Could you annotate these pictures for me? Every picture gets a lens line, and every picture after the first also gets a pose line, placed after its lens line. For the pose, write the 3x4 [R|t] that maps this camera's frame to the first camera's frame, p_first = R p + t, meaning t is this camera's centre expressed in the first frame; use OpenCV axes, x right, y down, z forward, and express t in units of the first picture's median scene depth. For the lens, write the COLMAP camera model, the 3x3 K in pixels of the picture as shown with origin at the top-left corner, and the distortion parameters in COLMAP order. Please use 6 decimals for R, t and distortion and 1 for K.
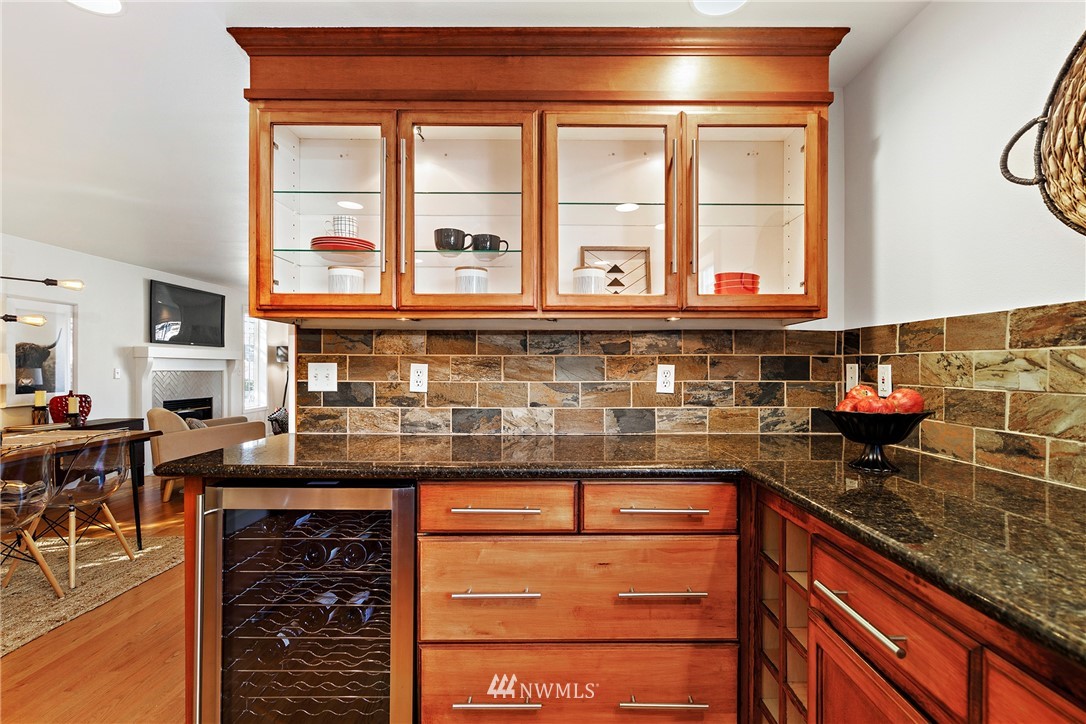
lens RADIAL K [[492.0, 0, 546.2], [0, 492.0, 369.1], [0, 0, 1]] dist [0.000864, -0.000452]
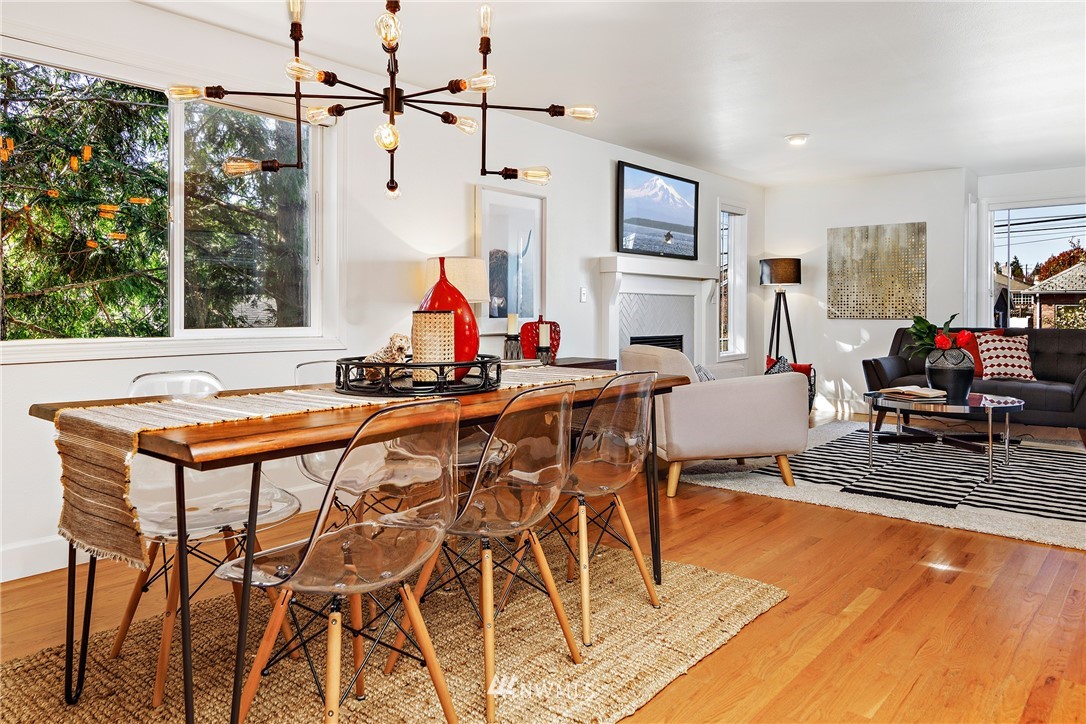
lens RADIAL K [[736.0, 0, 535.7], [0, 736.0, 318.1], [0, 0, 1]] dist [0.004505, -0.007614]
pose [[0.746861, 0.009730, -0.664909, -0.611390], [-0.002780, 0.999930, 0.011510, 0.085934], [0.664975, -0.006748, 0.746835, 0.454232]]
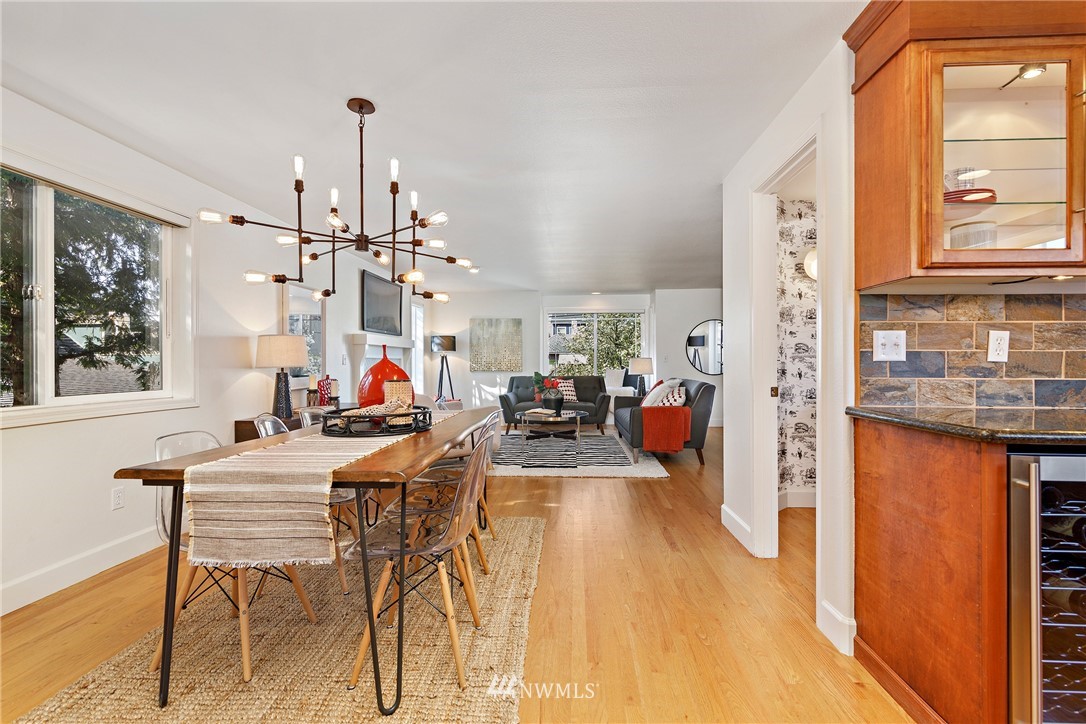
lens RADIAL K [[492.0, 0, 549.2], [0, 492.0, 364.2], [0, 0, 1]] dist [0.000864, -0.000452]
pose [[0.997143, -0.002097, -0.075510, -1.022531], [0.002377, 0.999991, 0.003613, 0.045965], [0.075501, -0.003782, 0.997139, 0.020002]]
